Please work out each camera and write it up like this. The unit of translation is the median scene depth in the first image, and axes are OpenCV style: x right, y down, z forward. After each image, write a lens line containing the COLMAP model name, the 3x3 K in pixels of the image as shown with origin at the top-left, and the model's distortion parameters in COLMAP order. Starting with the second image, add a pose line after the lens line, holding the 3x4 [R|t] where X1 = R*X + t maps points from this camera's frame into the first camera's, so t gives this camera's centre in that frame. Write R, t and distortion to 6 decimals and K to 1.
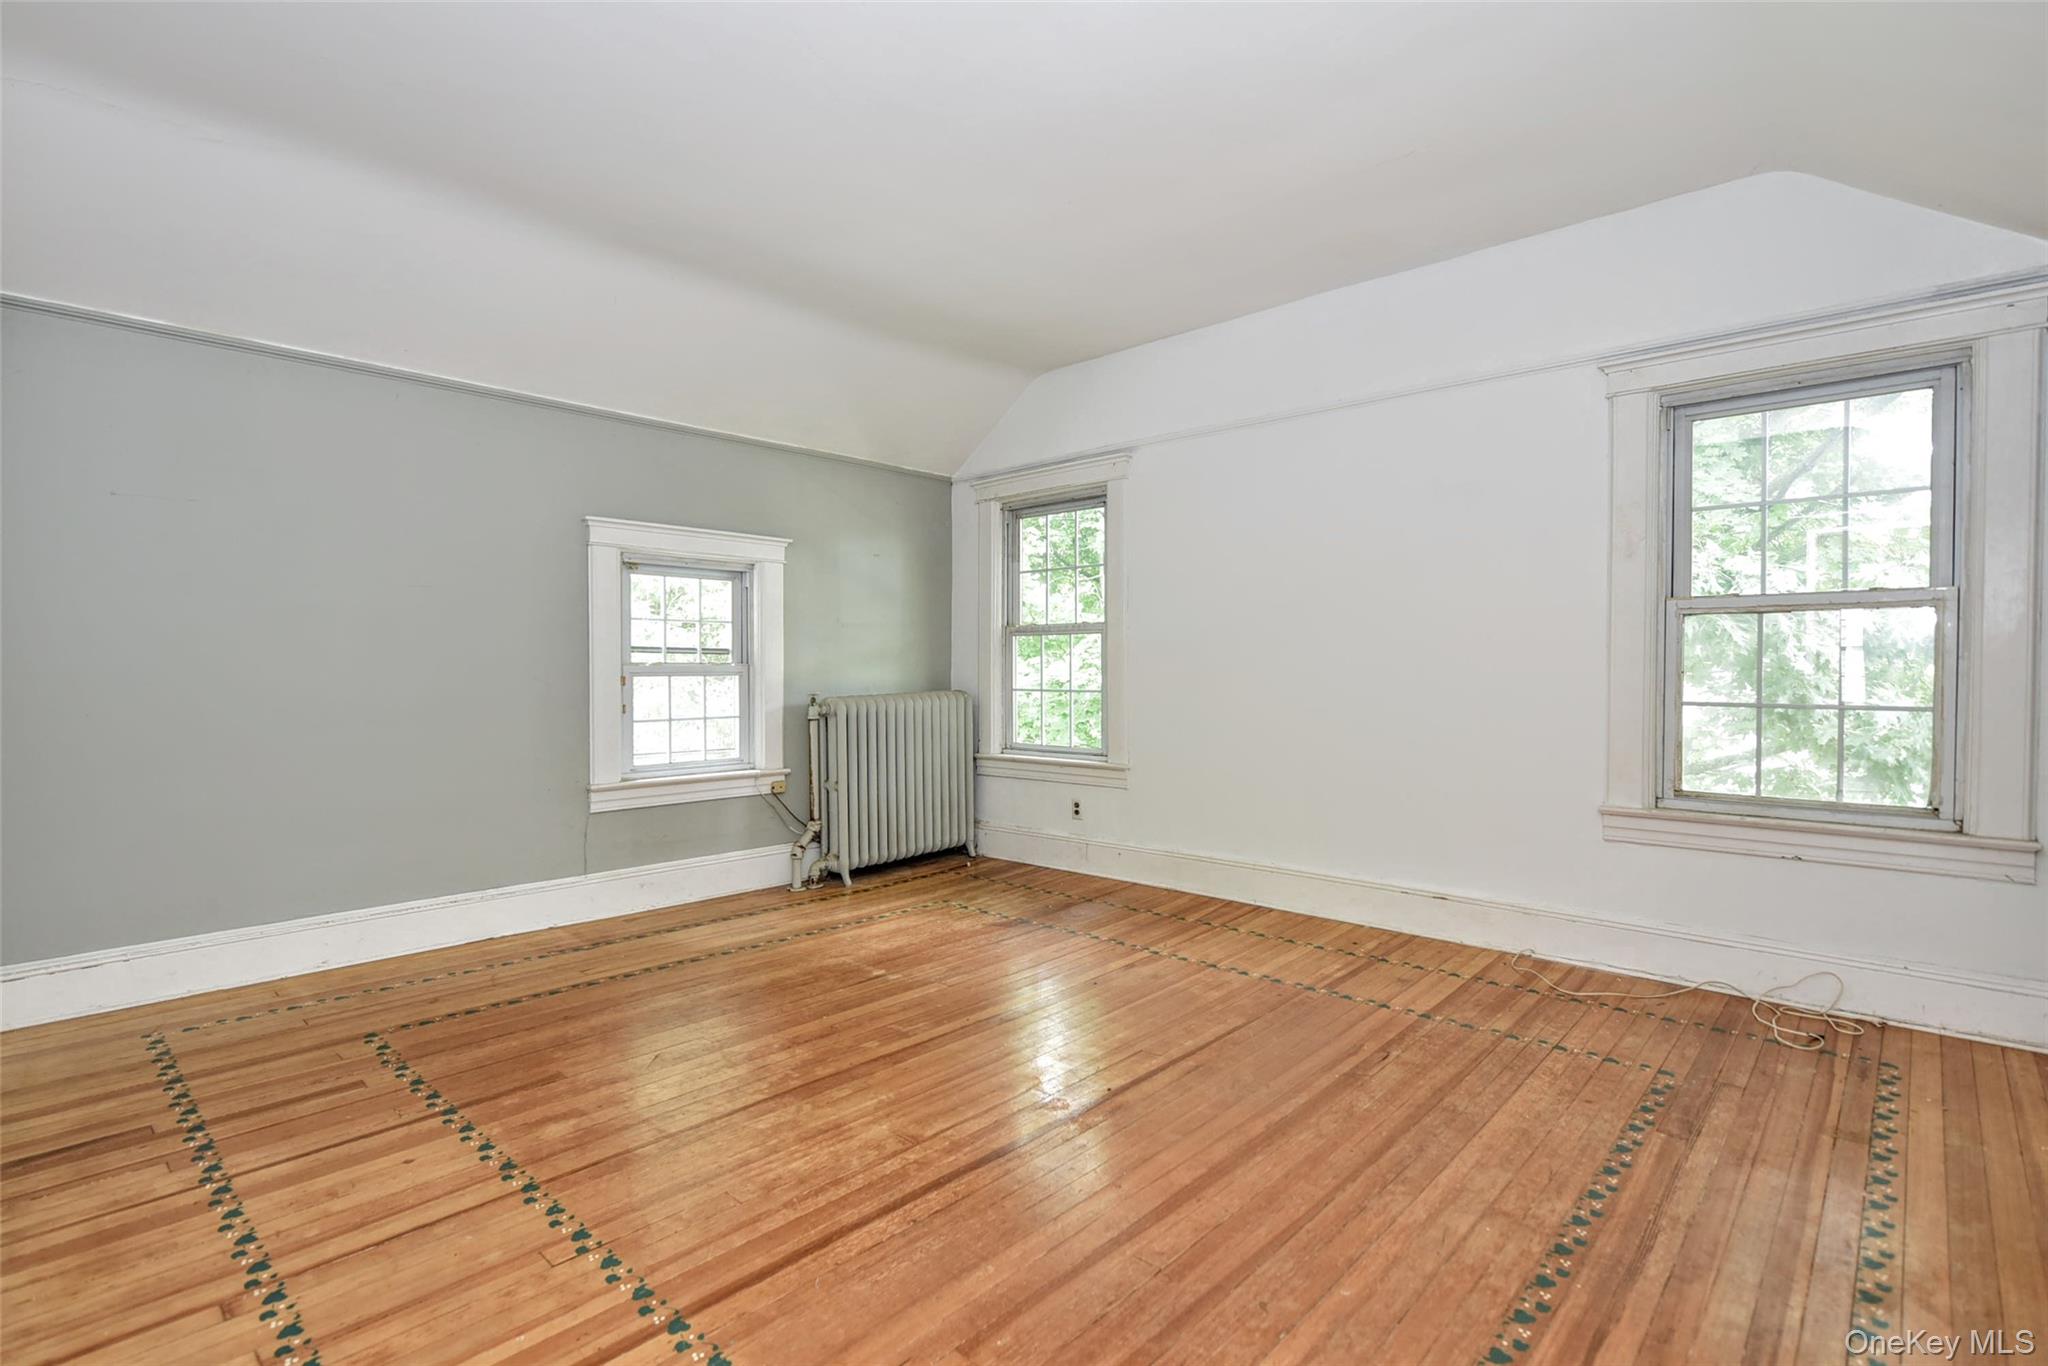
lens RADIAL K [[975.6, 0, 1031.4], [0, 975.6, 685.6], [0, 0, 1]] dist [-0.007327, -0.000528]
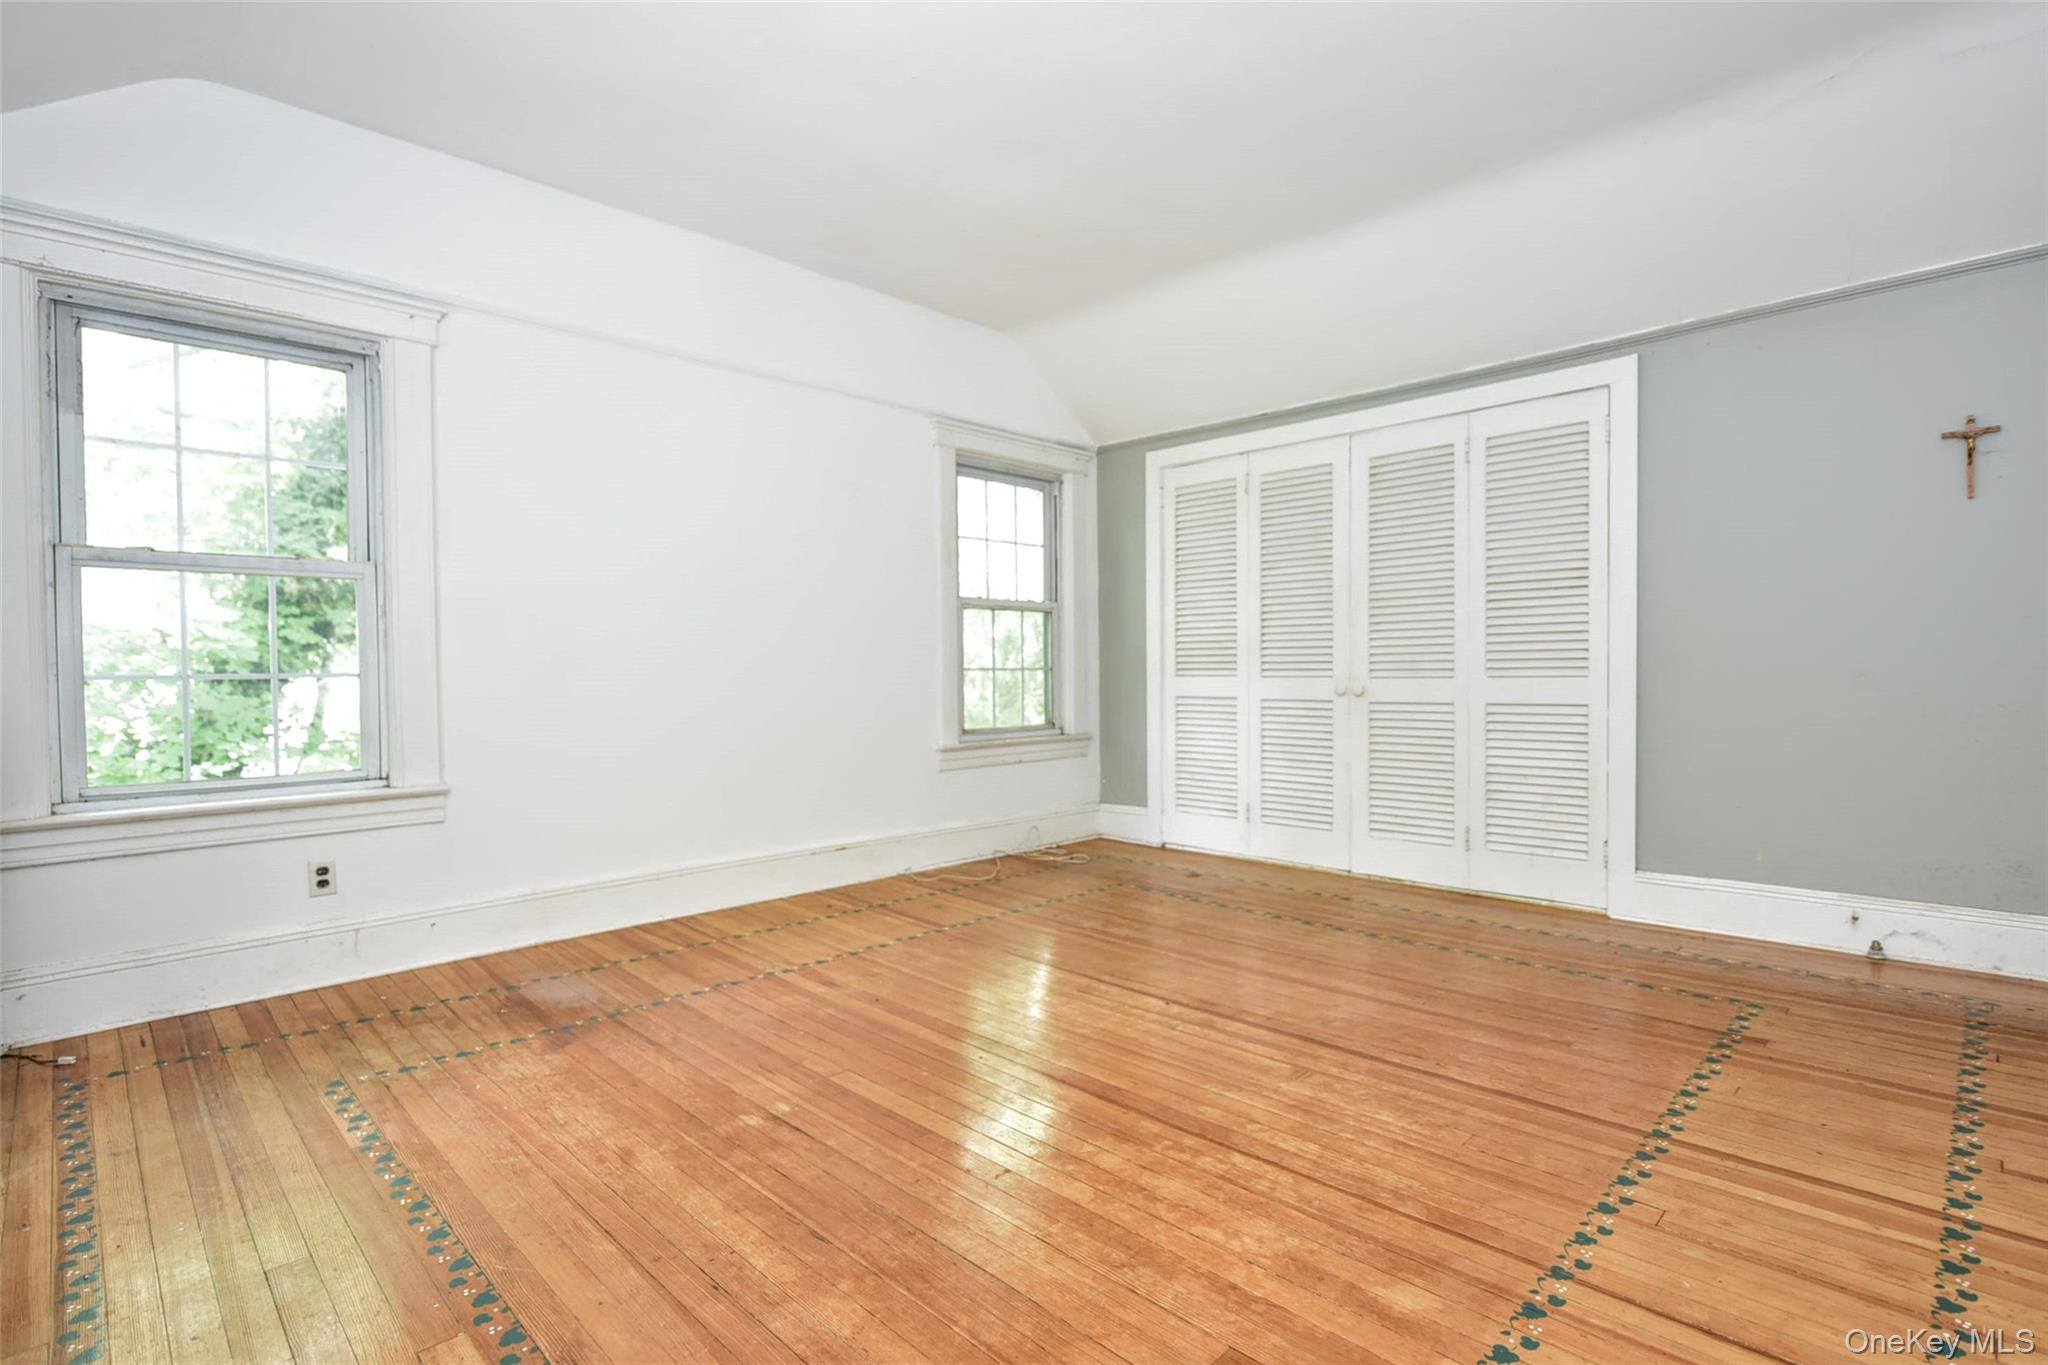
lens RADIAL K [[975.6, 0, 1031.4], [0, 975.6, 685.1], [0, 0, 1]] dist [-0.007327, -0.000528]
pose [[0.039107, -0.013588, 0.999143, -0.796050], [0.031495, 0.999428, 0.012359, 0.027700], [-0.998739, 0.030984, 0.039513, 0.853886]]
